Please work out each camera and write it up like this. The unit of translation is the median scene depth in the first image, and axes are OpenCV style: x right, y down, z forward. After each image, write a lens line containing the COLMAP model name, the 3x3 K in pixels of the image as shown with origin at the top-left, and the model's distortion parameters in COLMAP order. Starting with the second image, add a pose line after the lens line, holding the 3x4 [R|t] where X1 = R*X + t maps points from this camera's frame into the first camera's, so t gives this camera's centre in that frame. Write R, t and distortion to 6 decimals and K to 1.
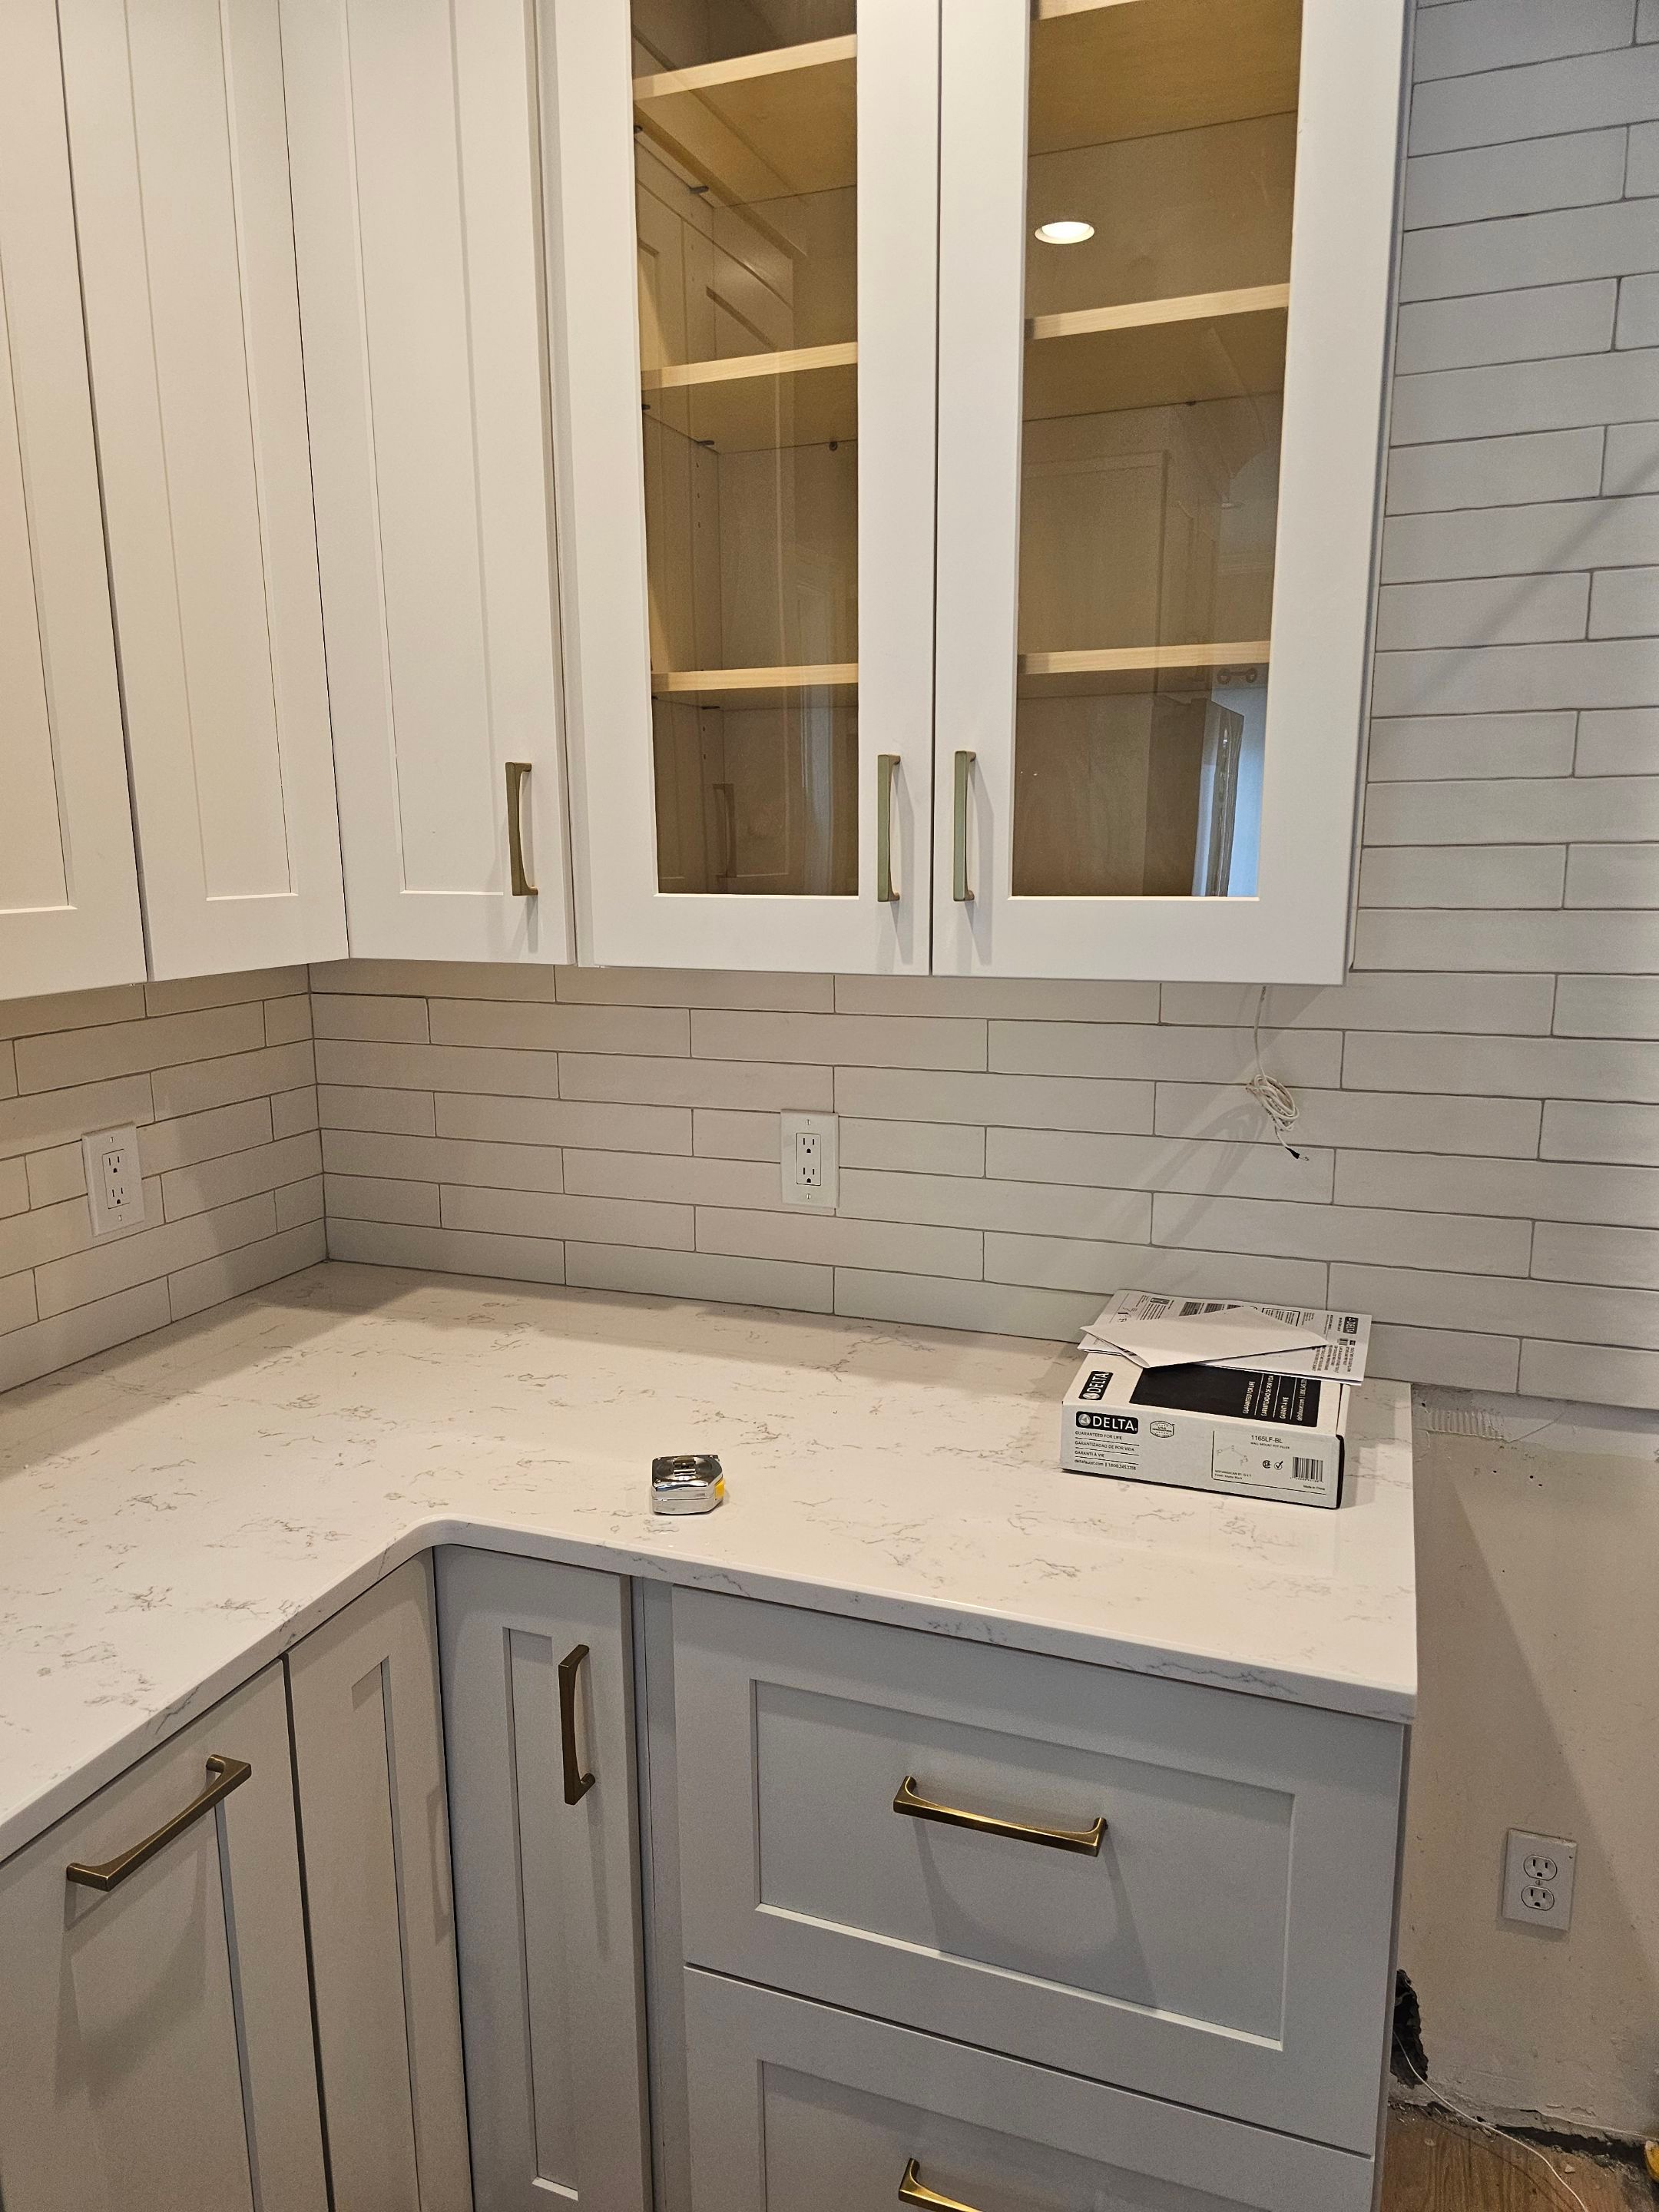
lens RADIAL K [[1514.3, 0, 829.5], [0, 1514.3, 1106.0], [0, 0, 1]] dist [0.044626, -0.045219]
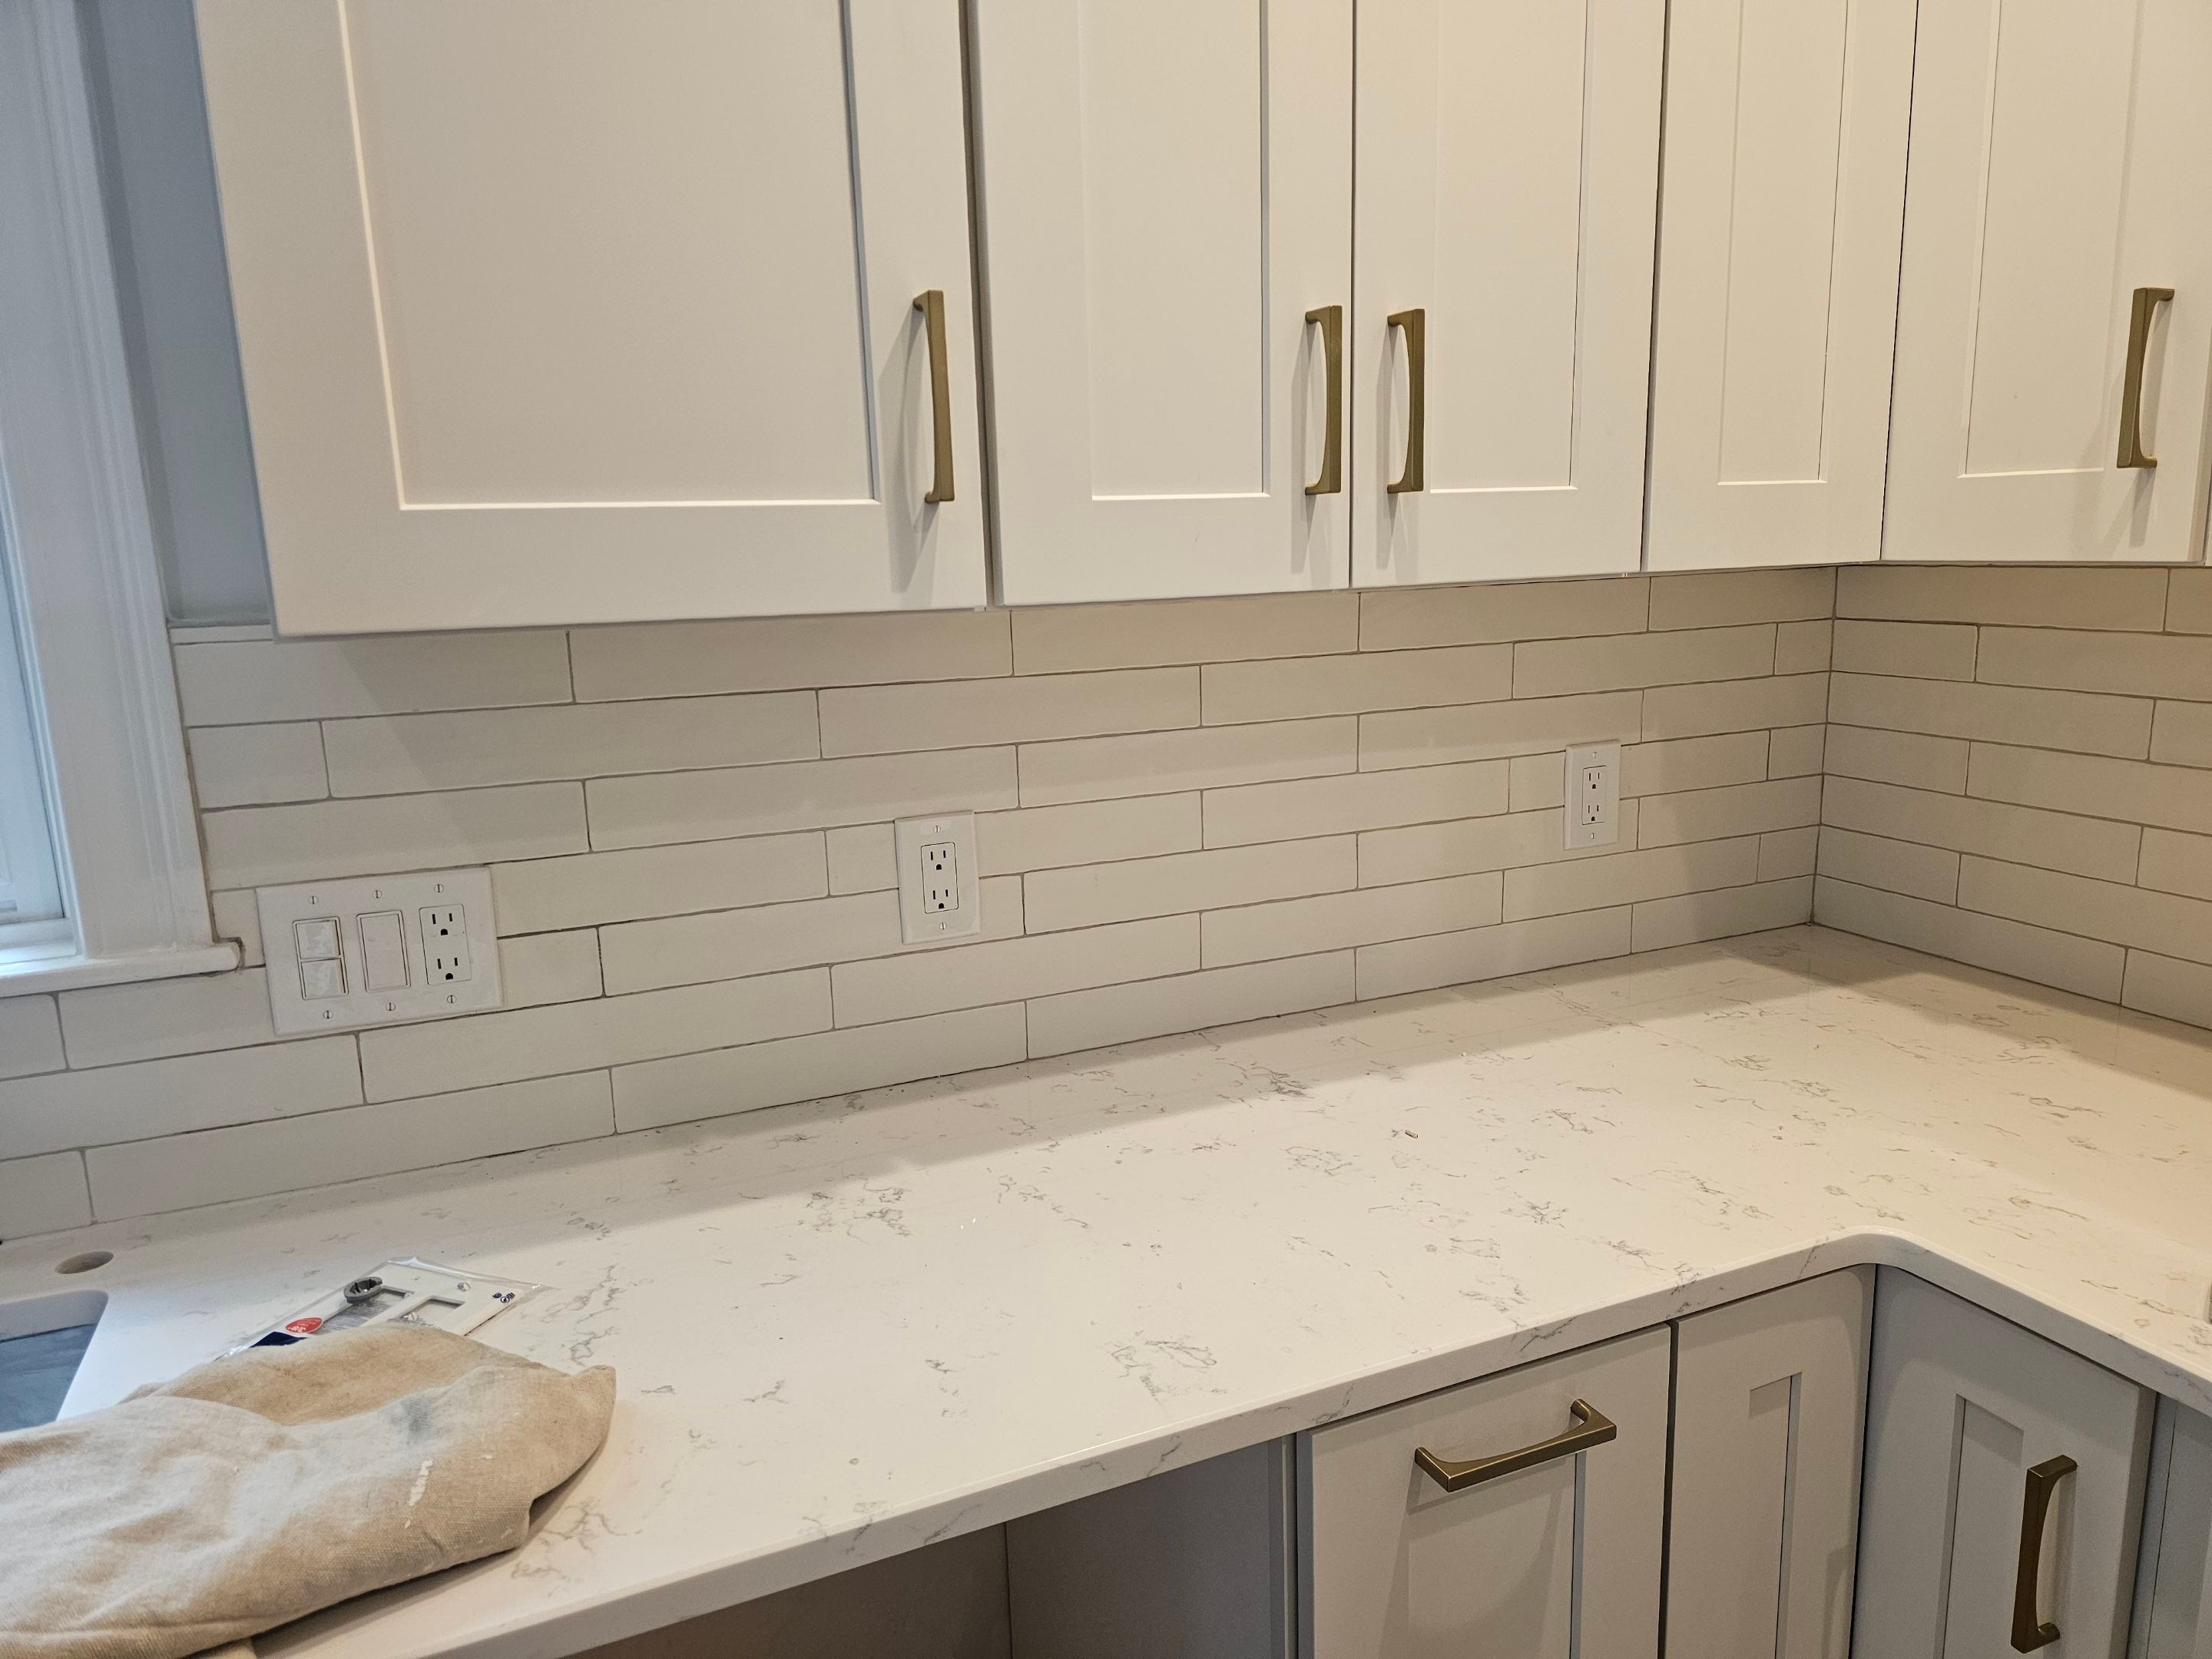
lens RADIAL K [[1514.3, 0, 1112.0], [0, 1514.3, 826.0], [0, 0, 1]] dist [0.044626, -0.045219]
pose [[0.707317, 0.128125, -0.695188, -0.009802], [-0.111485, 0.991348, 0.069279, 0.041026], [0.698050, 0.028501, 0.715482, 0.109847]]
